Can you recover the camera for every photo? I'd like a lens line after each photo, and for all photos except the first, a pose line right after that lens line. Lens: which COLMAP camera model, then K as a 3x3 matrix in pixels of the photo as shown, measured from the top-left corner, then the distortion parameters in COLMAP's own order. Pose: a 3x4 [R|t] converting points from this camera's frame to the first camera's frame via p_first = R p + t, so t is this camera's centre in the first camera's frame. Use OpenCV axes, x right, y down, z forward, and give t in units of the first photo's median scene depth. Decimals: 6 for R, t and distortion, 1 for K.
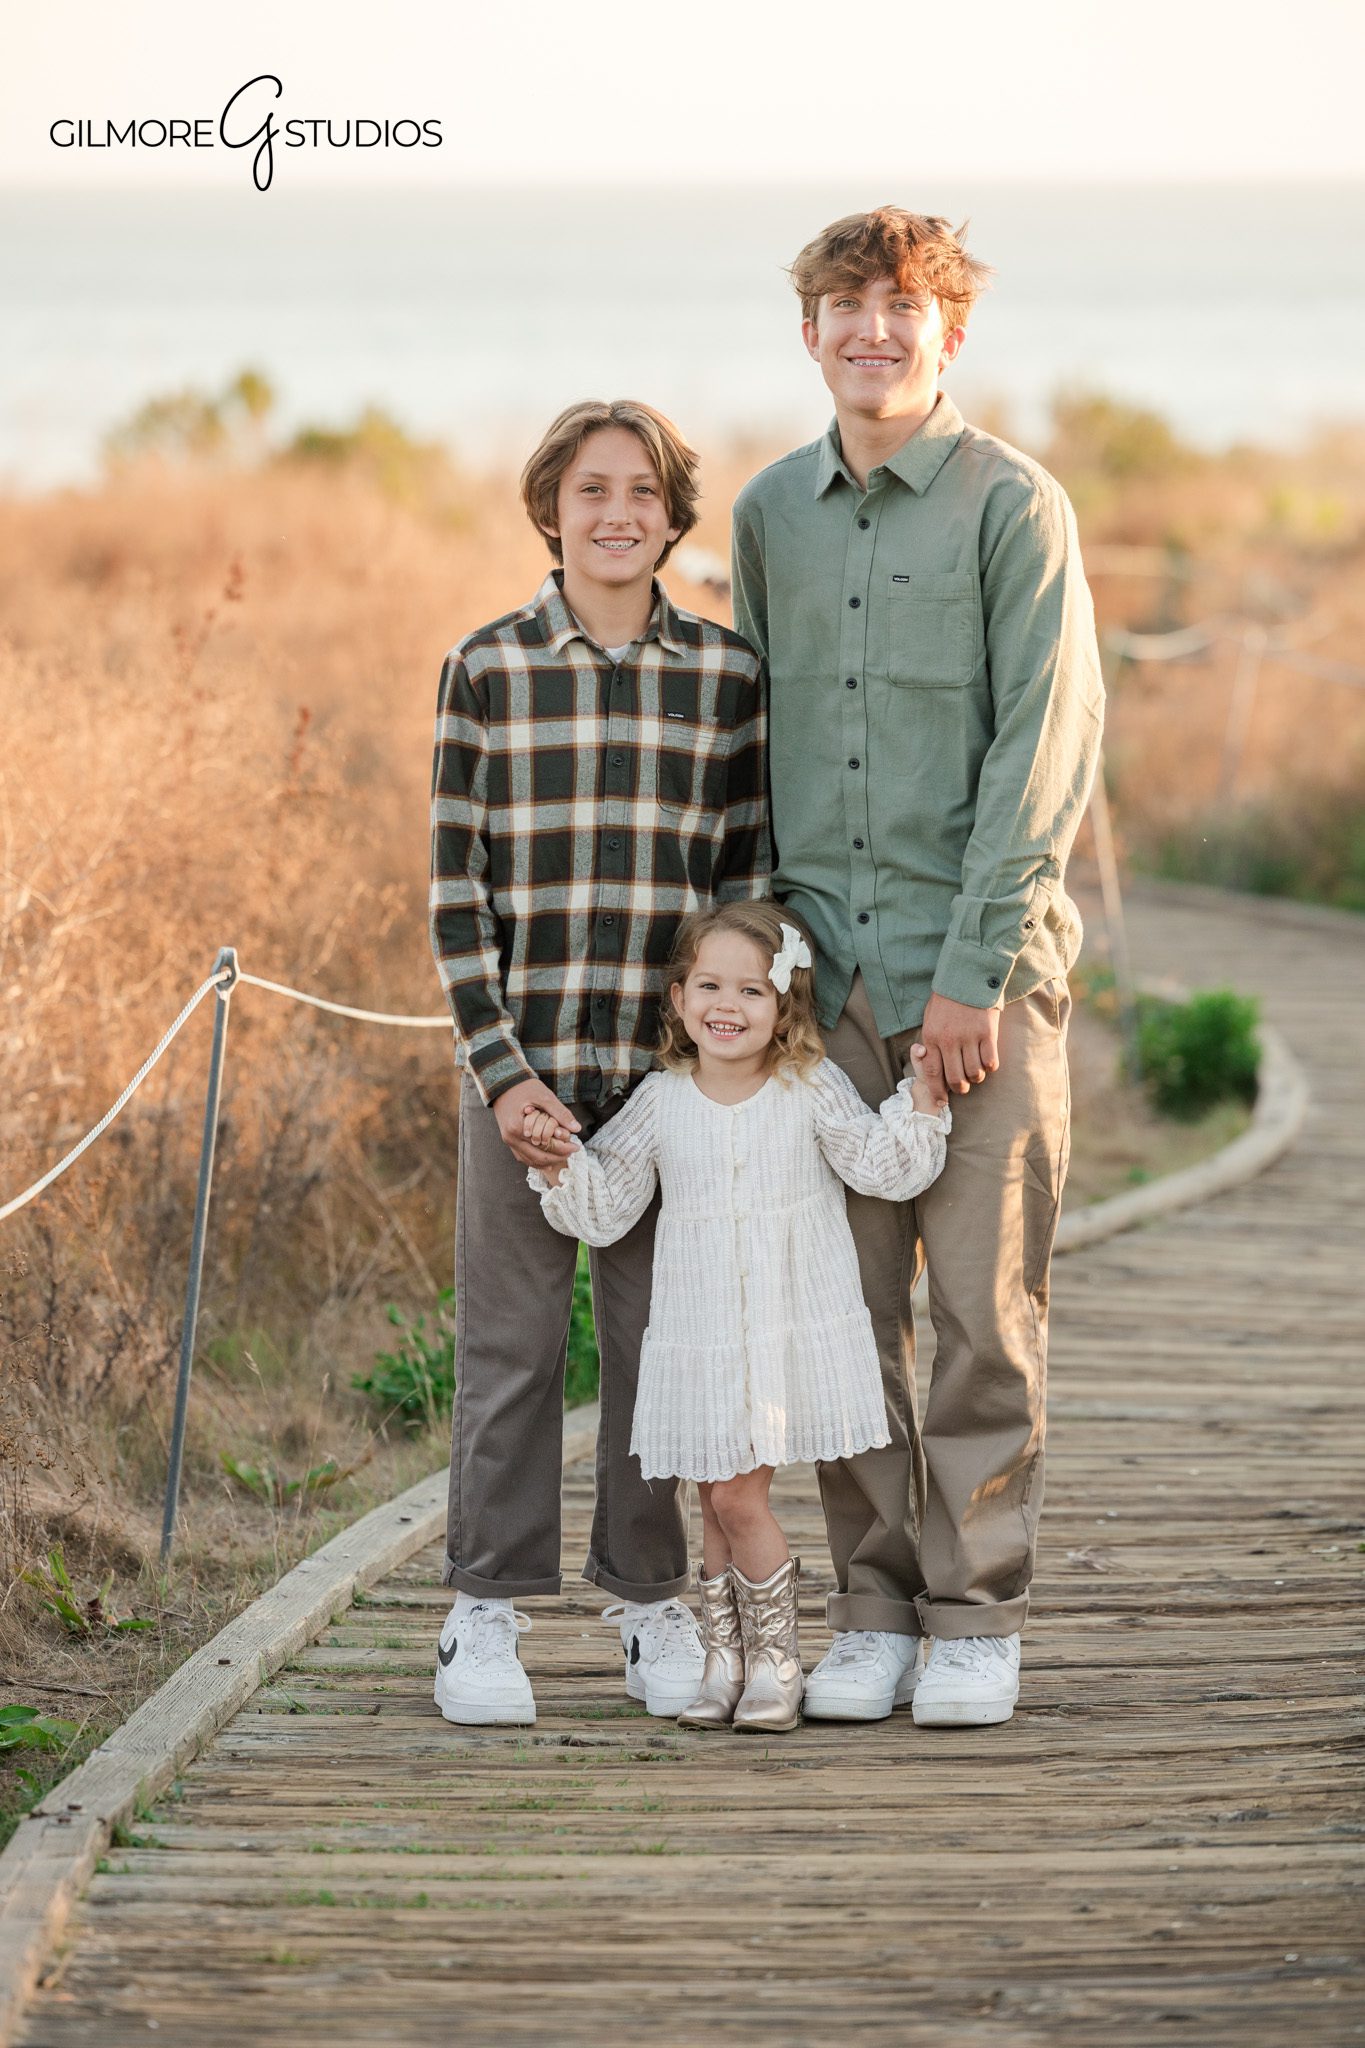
lens RADIAL K [[9986.2, 0, 717.3], [0, 9986.2, 1022.4], [0, 0, 1]] dist [0.076001, 0.223952]
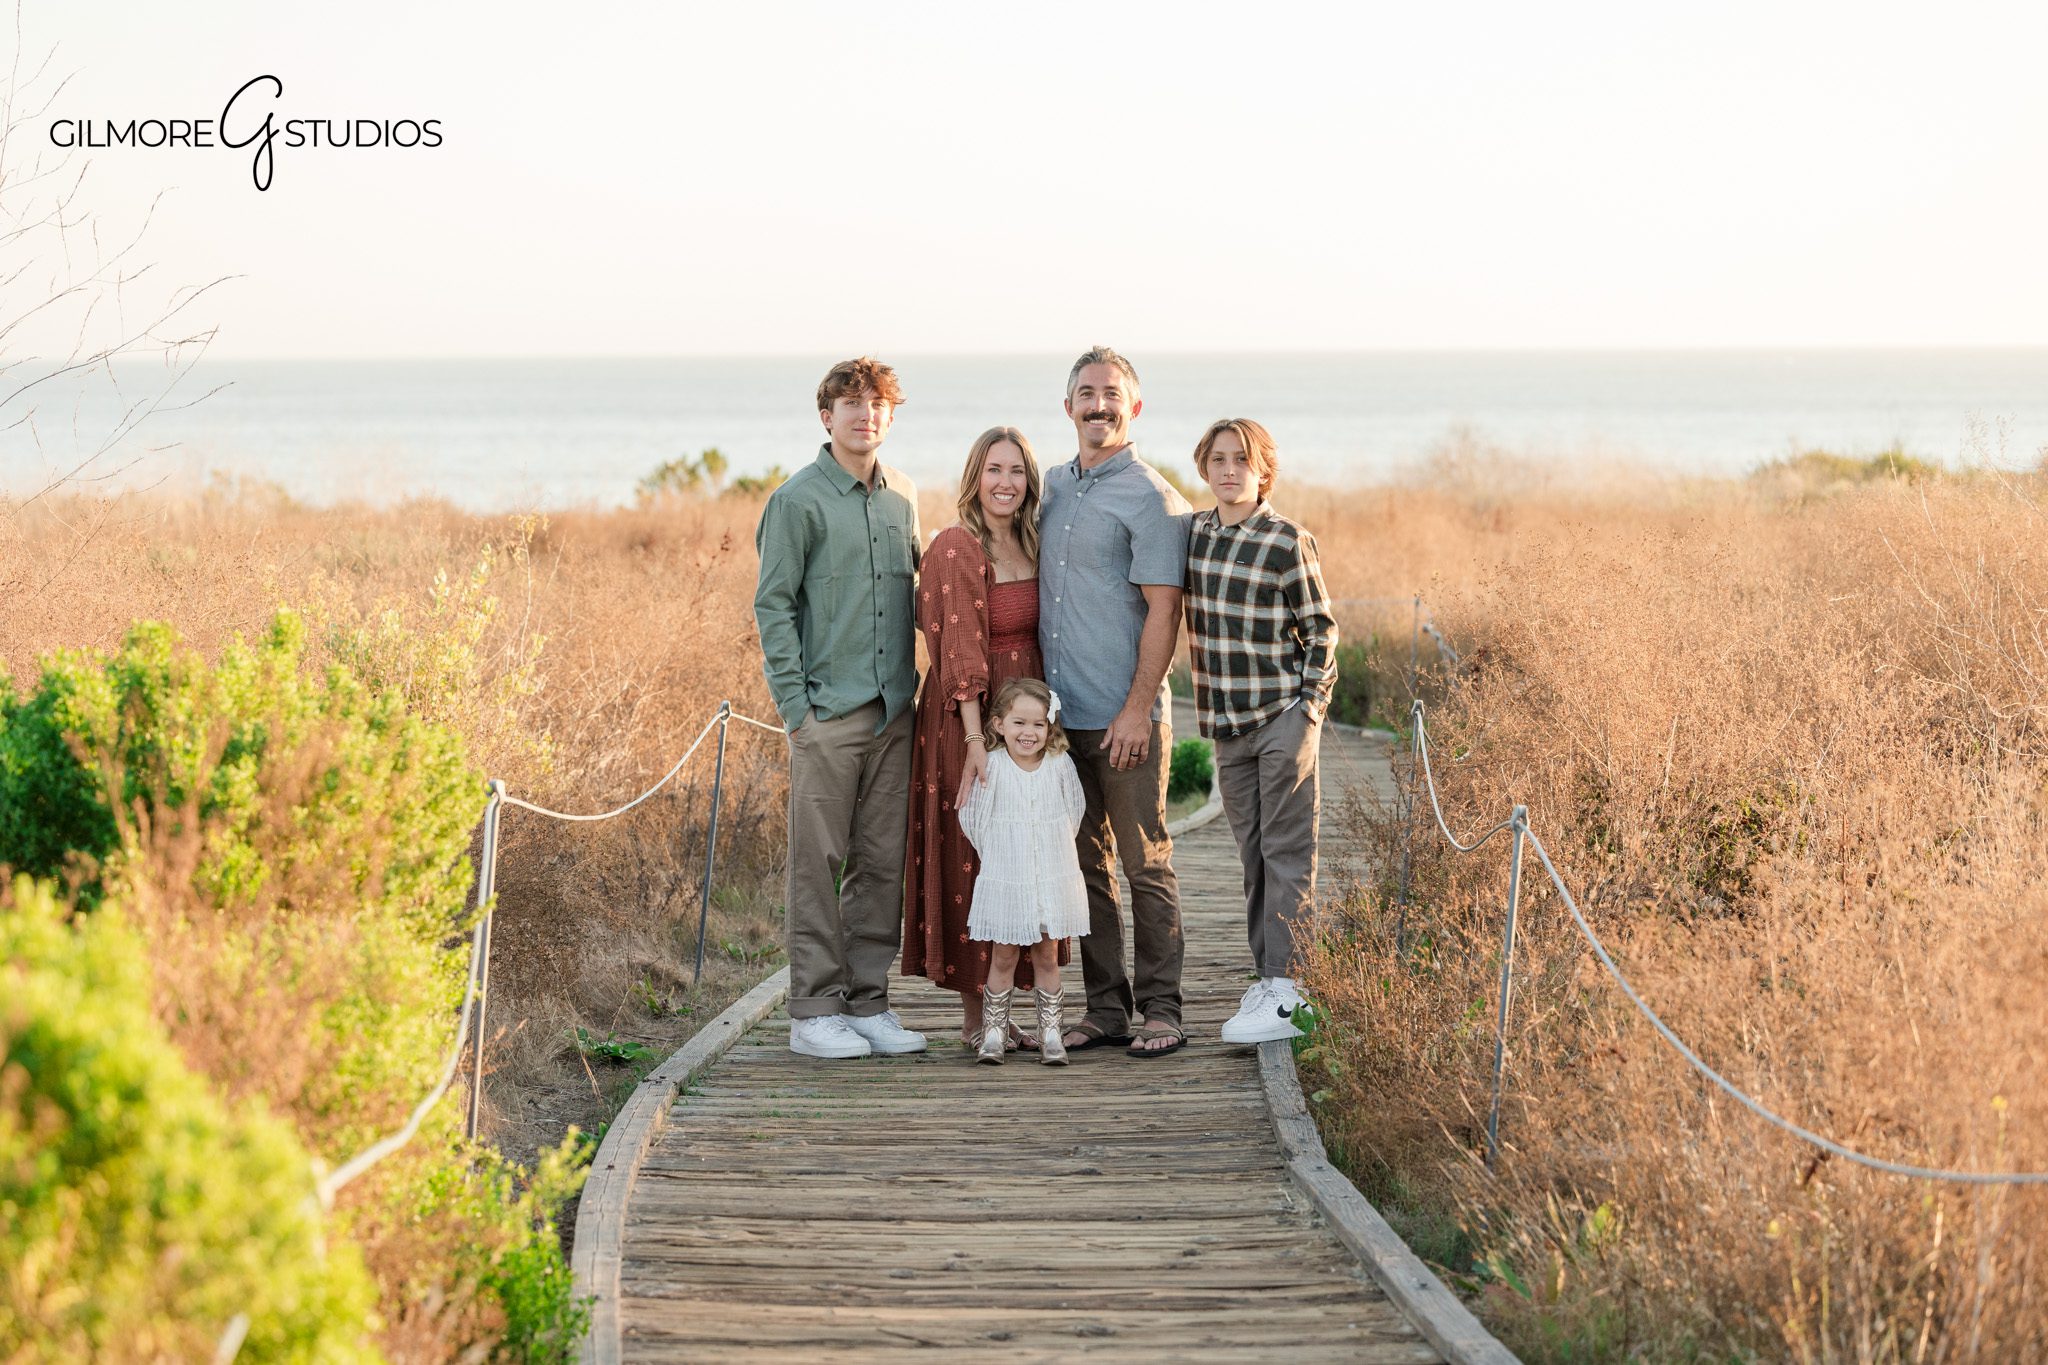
lens RADIAL K [[5578.9, 0, 1026.0], [0, 5578.9, 758.3], [0, 0, 1]] dist [0.032900, 0.089948]
pose [[0.999900, -0.003016, 0.013817, -0.000408], [0.003199, 0.999908, -0.013191, 0.020574], [-0.013776, 0.013234, 0.999818, -0.206280]]
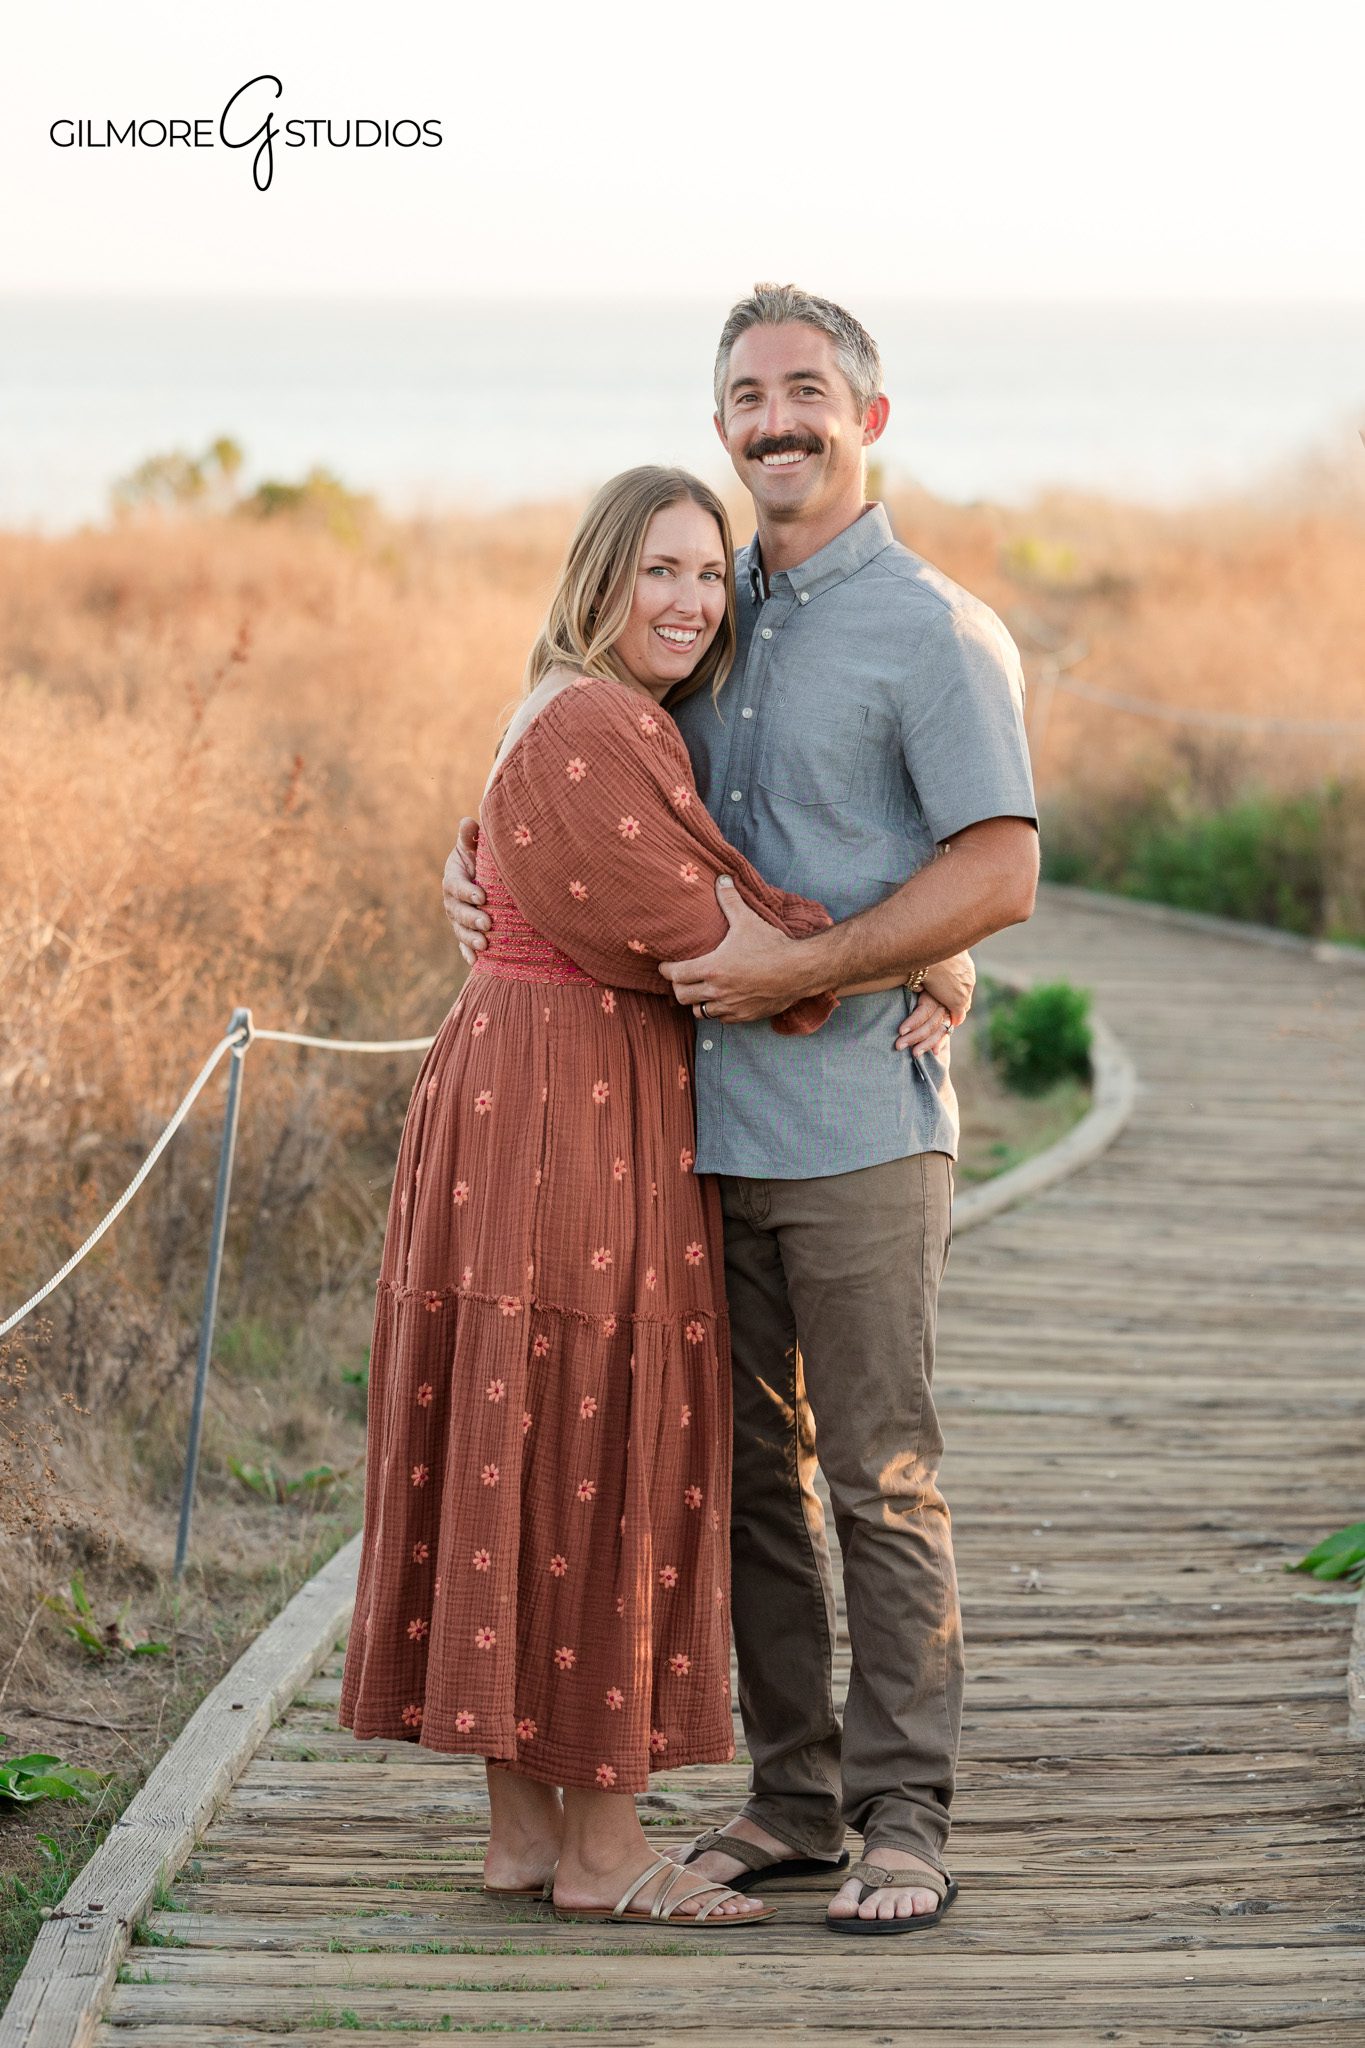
lens RADIAL K [[6499.2, 0, 682.5], [0, 6499.2, 1024.0], [0, 0, 1]] dist [0.028046, -1.216962]
pose [[0.999560, 0.008557, 0.028408, -0.020920], [-0.009319, 0.999597, 0.026810, -0.024108], [-0.028167, -0.027063, 0.999237, 0.295110]]
